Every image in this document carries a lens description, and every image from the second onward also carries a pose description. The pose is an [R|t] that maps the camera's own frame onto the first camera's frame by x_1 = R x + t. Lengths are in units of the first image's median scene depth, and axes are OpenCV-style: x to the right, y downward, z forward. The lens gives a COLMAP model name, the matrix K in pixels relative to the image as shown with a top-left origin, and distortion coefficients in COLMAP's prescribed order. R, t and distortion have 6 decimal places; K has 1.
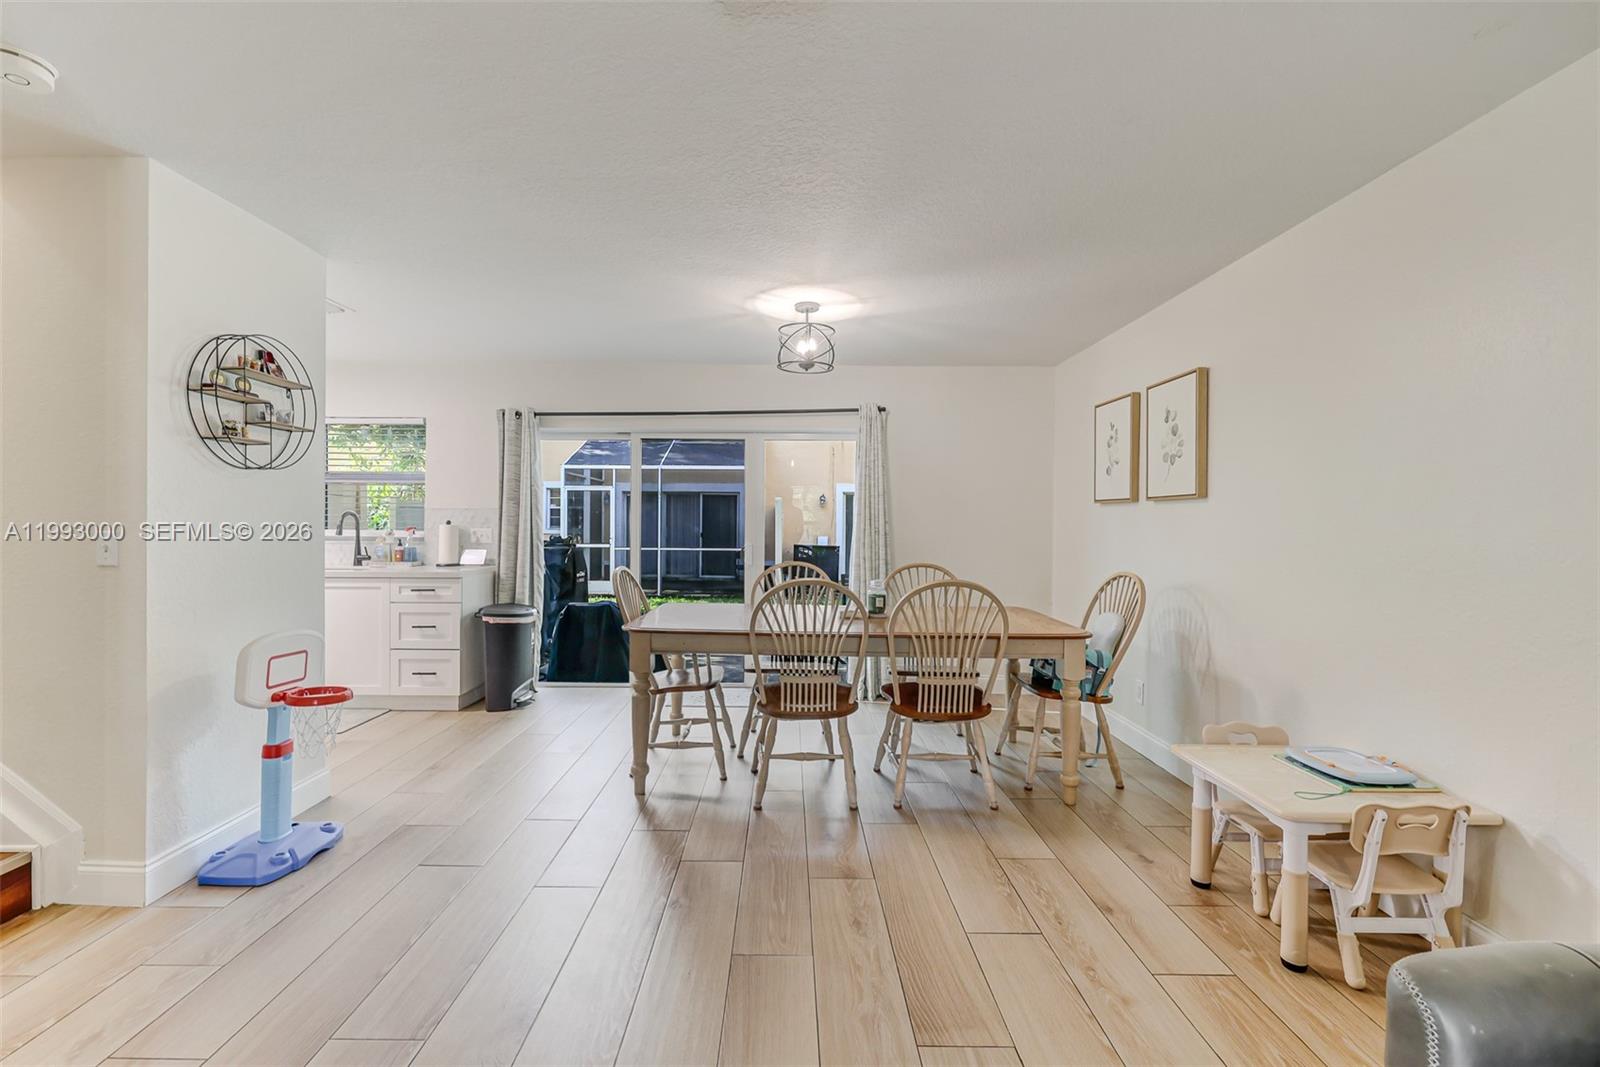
lens RADIAL K [[676.6, 0, 780.5], [0, 676.6, 525.8], [0, 0, 1]] dist [-0.002359, -0.000102]
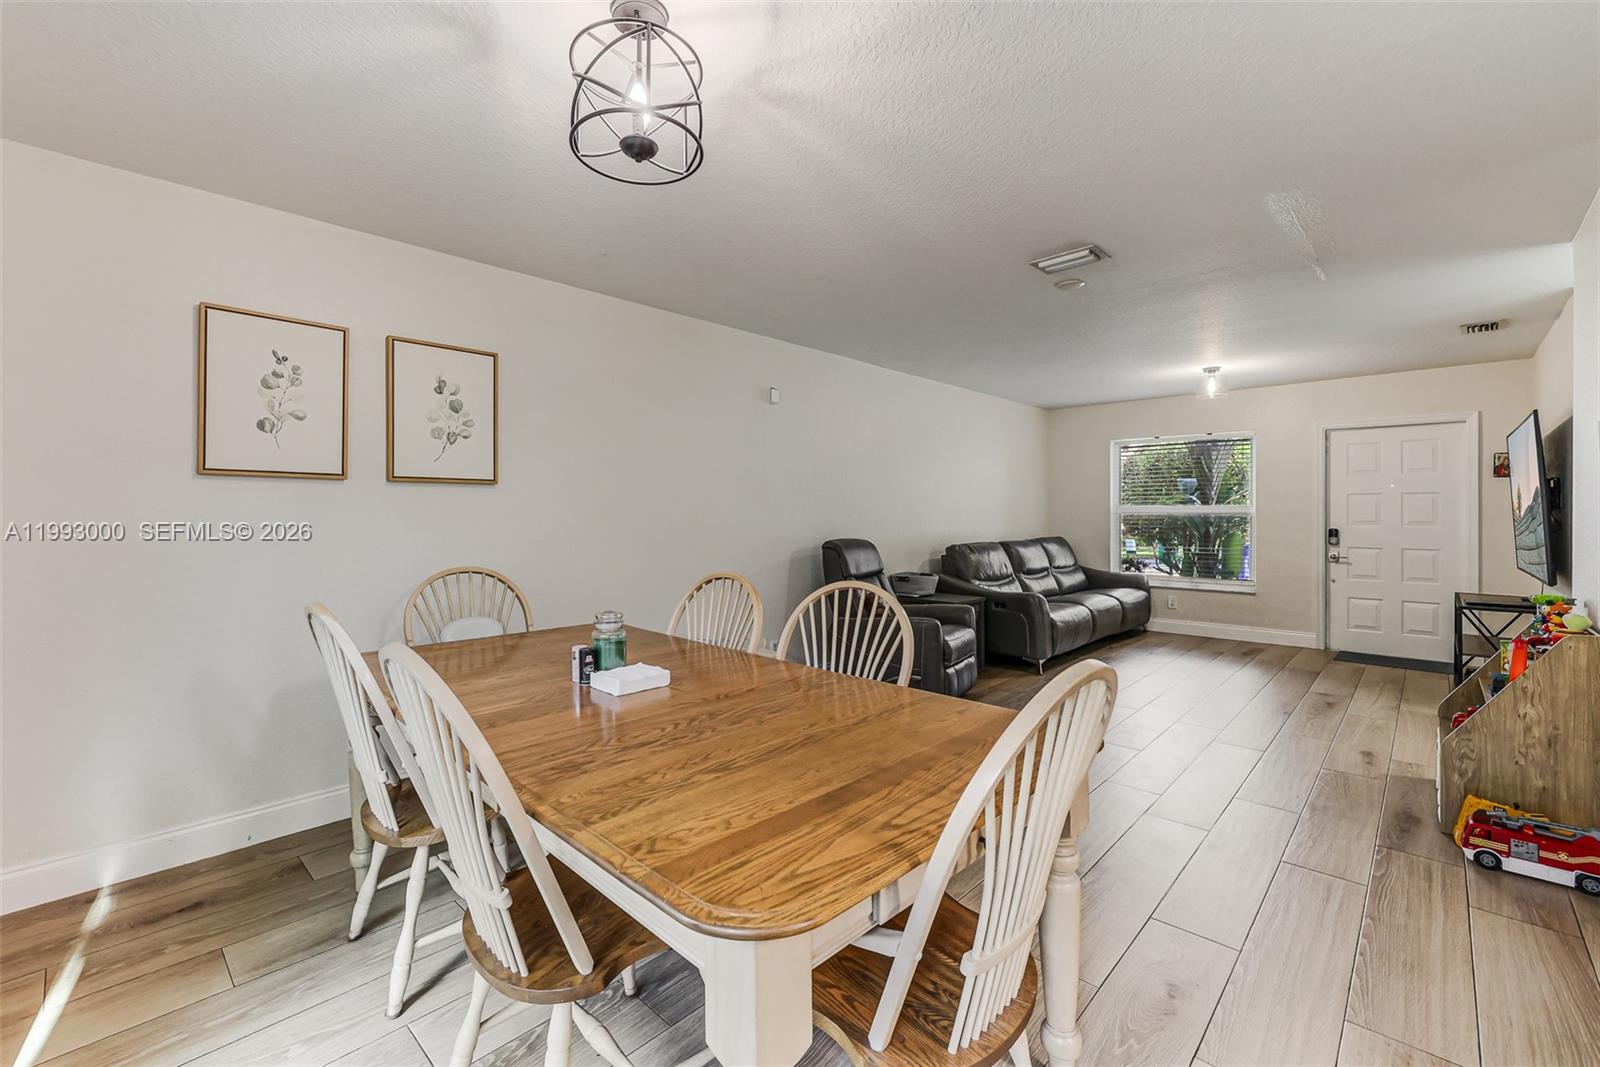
lens RADIAL K [[676.8, 0, 781.2], [0, 676.8, 517.3], [0, 0, 1]] dist [-0.001023, -0.000233]
pose [[-0.723904, -0.009933, 0.689829, -0.343414], [-0.000693, 0.999906, 0.013671, -0.004971], [-0.689900, 0.009418, -0.723843, 1.293508]]
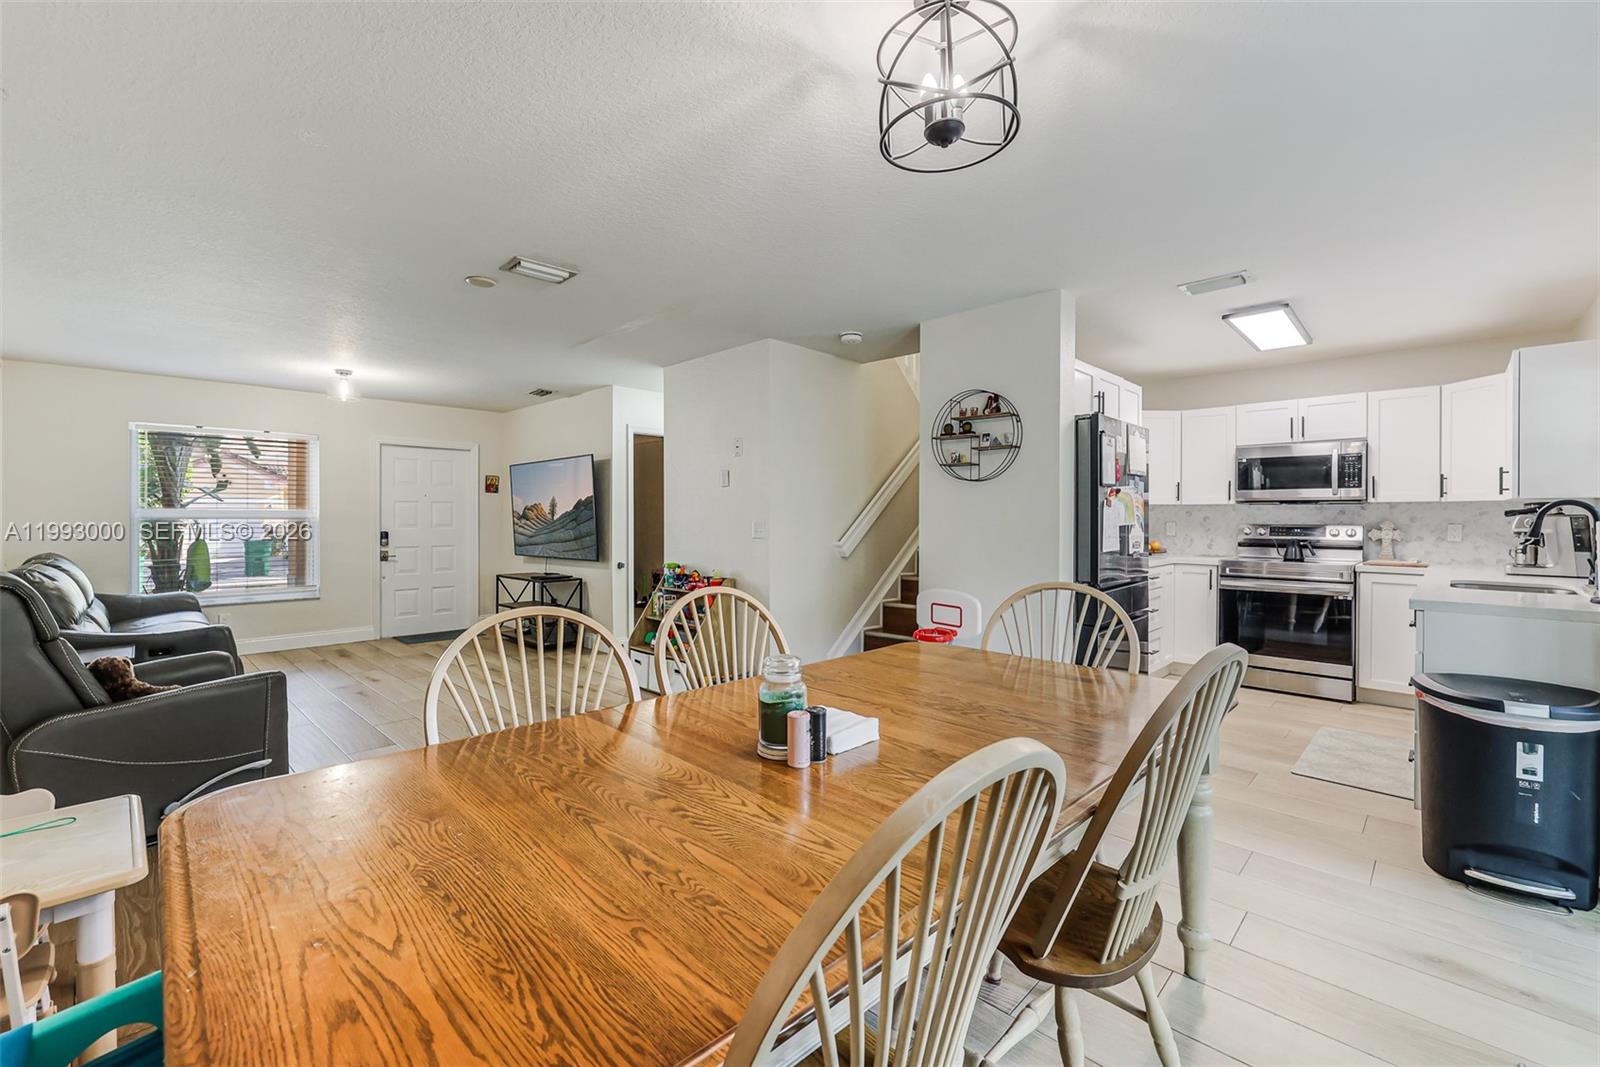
lens RADIAL K [[683.1, 0, 776.1], [0, 683.1, 514.9], [0, 0, 1]] dist [-0.006123, -0.000387]
pose [[-0.701636, -0.006517, -0.712505, 0.432741], [-0.006145, 0.999976, -0.003096, -0.001357], [0.712509, 0.002206, -0.701660, 1.264839]]
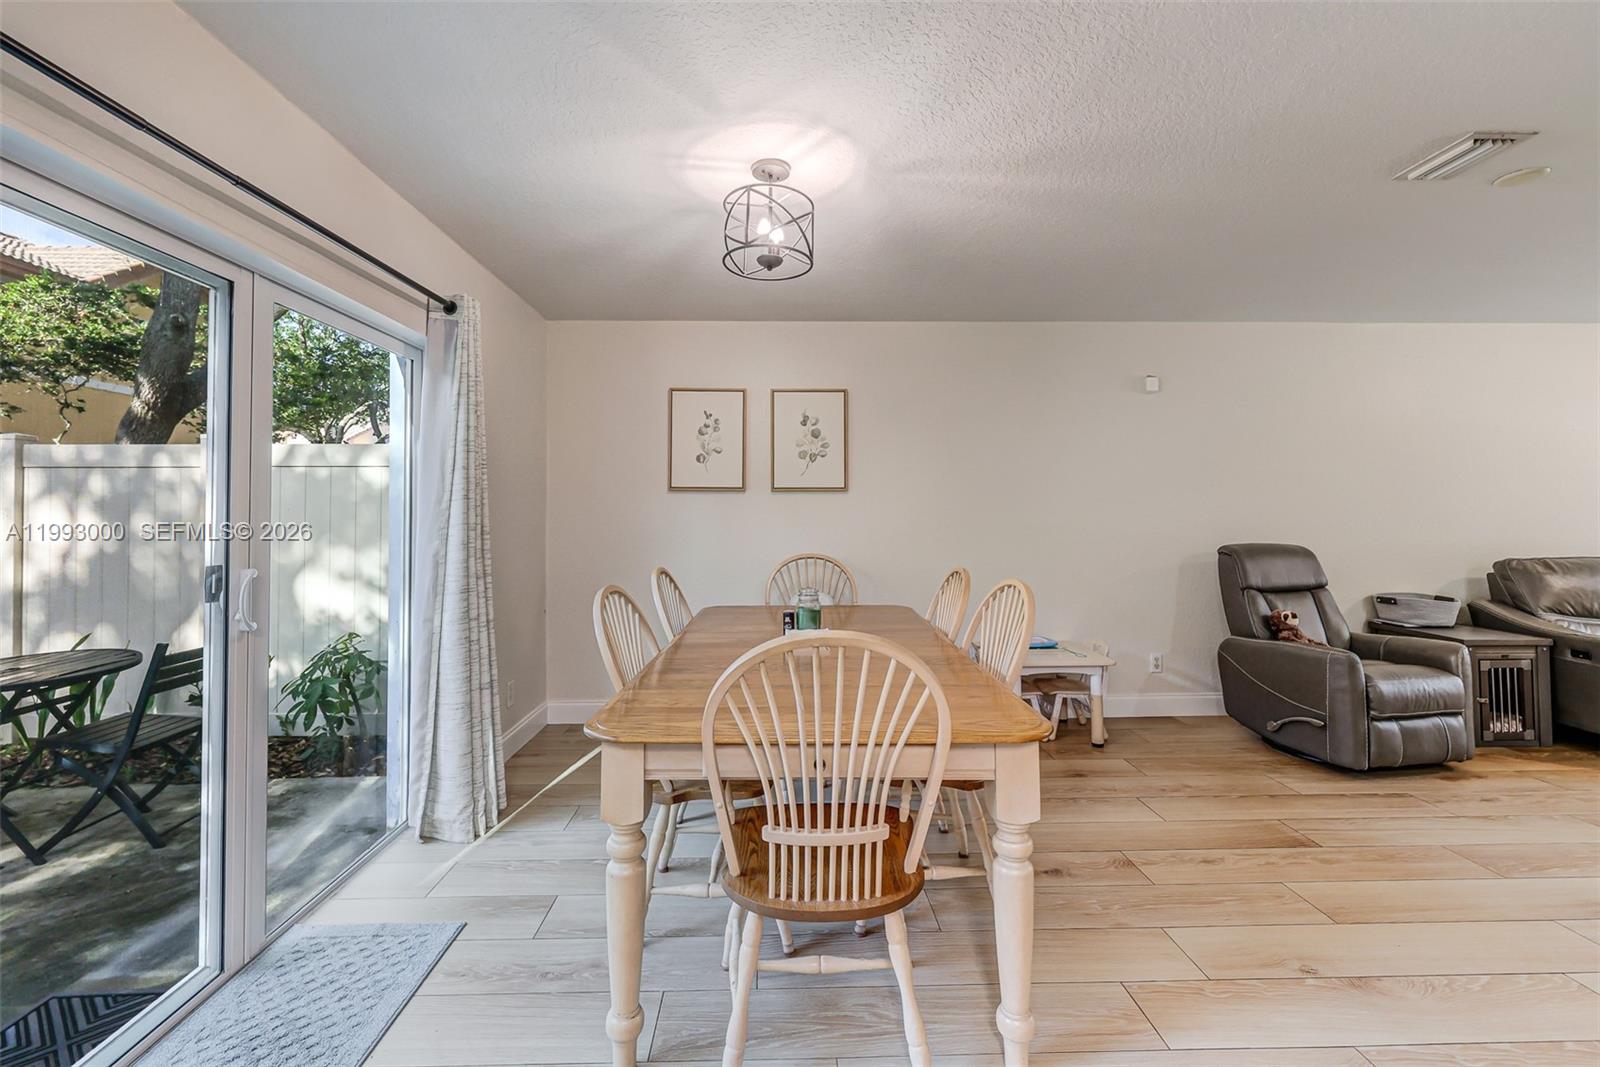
lens RADIAL K [[696.2, 0, 792.9], [0, 696.2, 500.4], [0, 0, 1]] dist [0.000814, -0.000170]
pose [[-0.033621, 0.012827, 0.999352, -0.625218], [0.007397, 0.999893, -0.012585, -0.006340], [-0.999407, 0.006969, -0.033712, 1.032881]]
